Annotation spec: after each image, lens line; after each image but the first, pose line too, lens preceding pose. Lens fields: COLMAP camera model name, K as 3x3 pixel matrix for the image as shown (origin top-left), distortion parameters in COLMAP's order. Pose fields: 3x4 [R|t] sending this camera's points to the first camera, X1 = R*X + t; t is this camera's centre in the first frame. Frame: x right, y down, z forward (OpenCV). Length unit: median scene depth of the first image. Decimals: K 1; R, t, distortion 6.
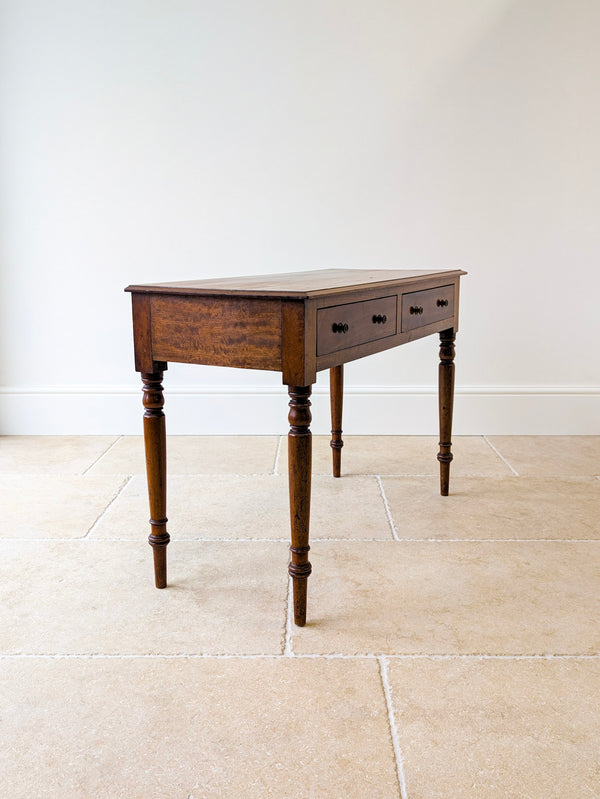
lens RADIAL K [[755.4, 0, 317.7], [0, 755.4, 396.2], [0, 0, 1]] dist [0.012091, -0.007476]
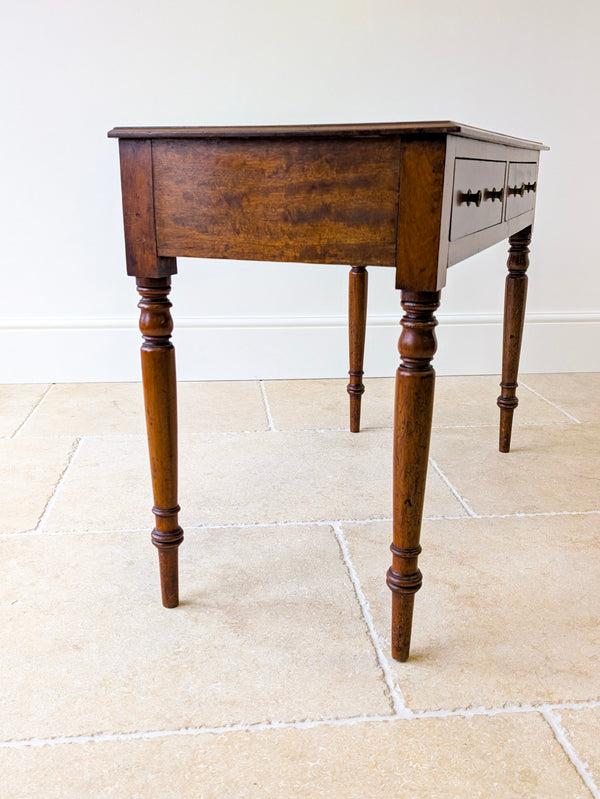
lens RADIAL K [[783.9, 0, 305.3], [0, 783.9, 433.4], [0, 0, 1]] dist [0.024711, -0.022026]
pose [[0.994233, -0.028322, 0.103437, -0.165050], [0.015957, 0.992830, 0.118463, 0.021206], [-0.106051, -0.116129, 0.987556, 0.334877]]
